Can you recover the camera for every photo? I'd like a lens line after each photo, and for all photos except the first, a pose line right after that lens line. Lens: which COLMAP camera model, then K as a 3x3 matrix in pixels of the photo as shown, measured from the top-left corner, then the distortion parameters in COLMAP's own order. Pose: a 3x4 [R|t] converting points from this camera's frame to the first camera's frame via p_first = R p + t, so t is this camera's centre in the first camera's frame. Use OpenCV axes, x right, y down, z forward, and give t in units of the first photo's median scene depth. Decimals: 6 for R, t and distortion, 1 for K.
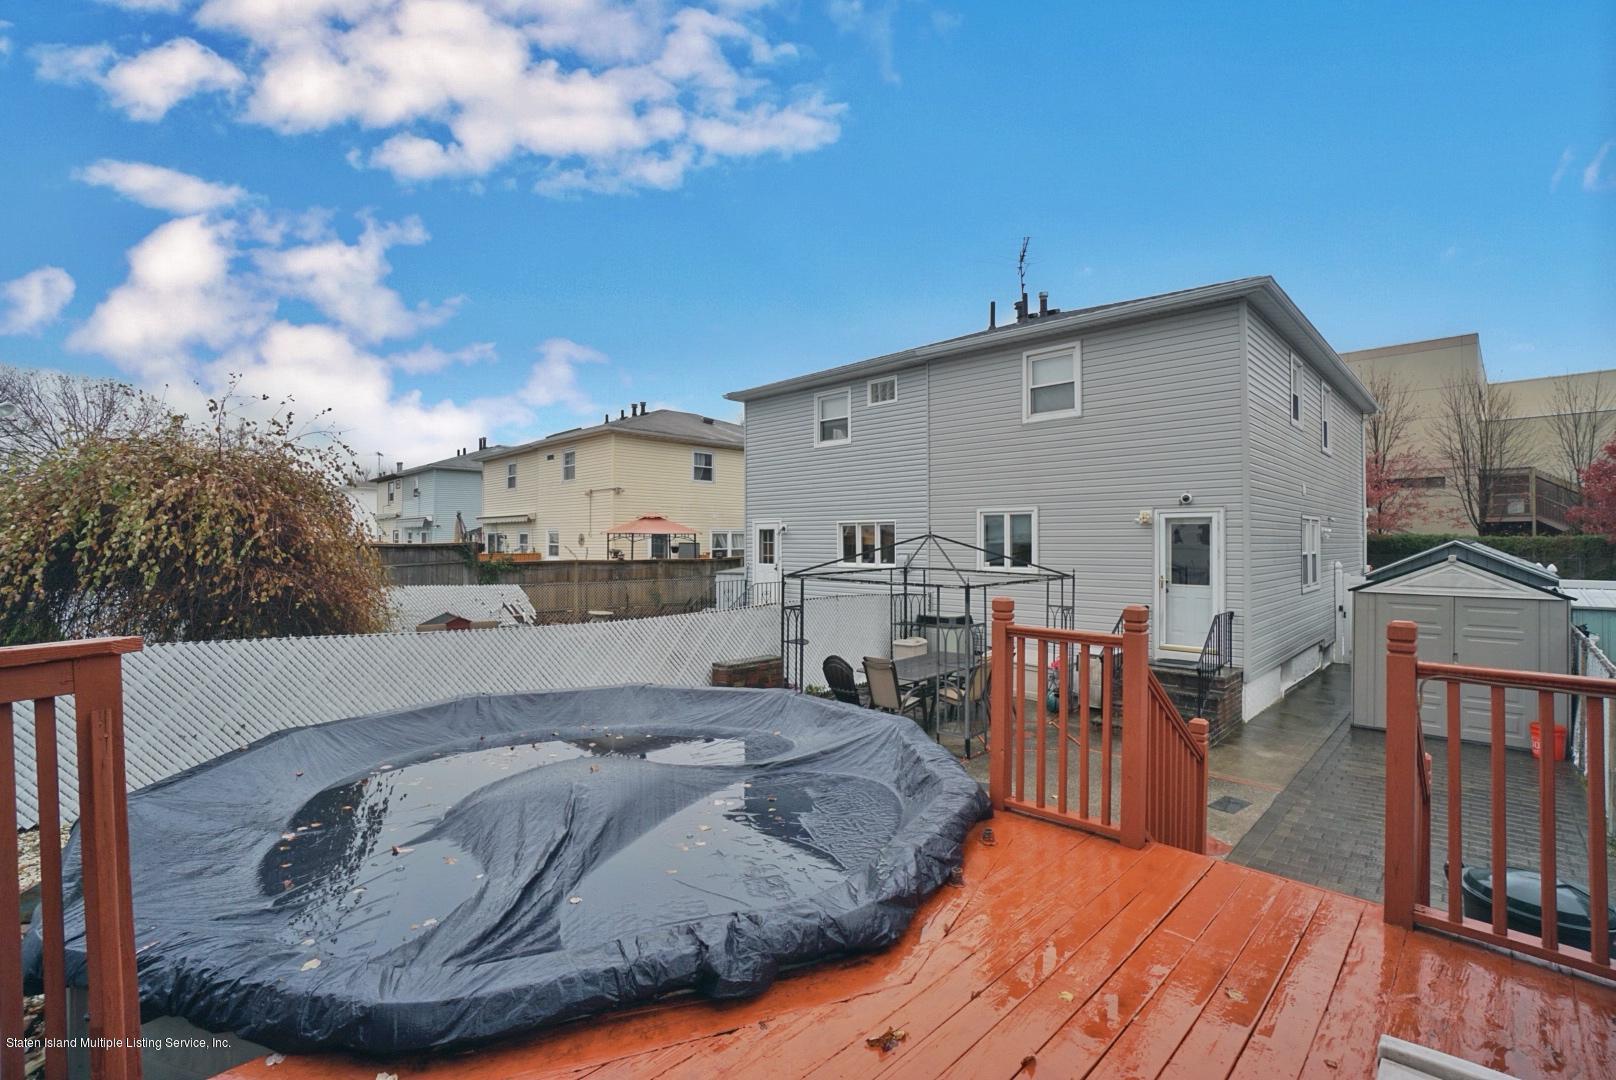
lens RADIAL K [[715.1, 0, 805.9], [0, 715.1, 541.2], [0, 0, 1]] dist [-0.070119, 0.021586]
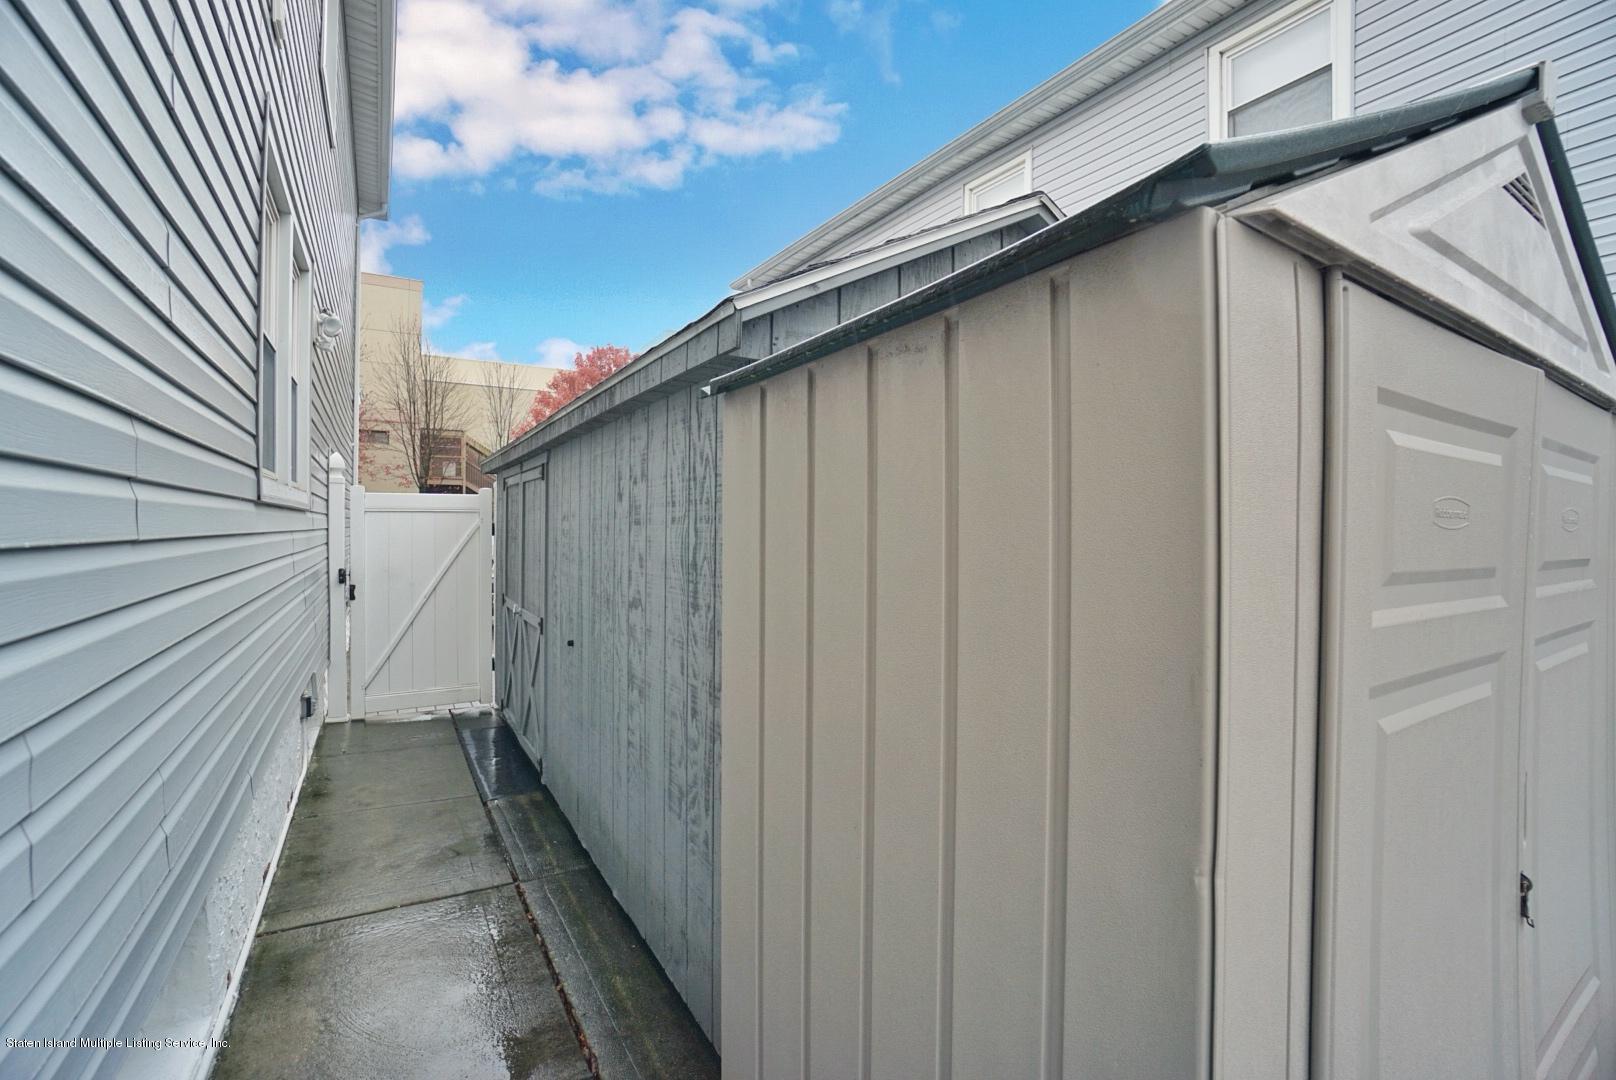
lens RADIAL K [[715.1, 0, 805.9], [0, 715.1, 541.2], [0, 0, 1]] dist [-0.070119, 0.021586]
pose [[0.240994, -0.020410, 0.970312, 0.184047], [-0.009056, 0.999688, 0.023277, 0.026228], [-0.970484, -0.014396, 0.240734, 0.260220]]
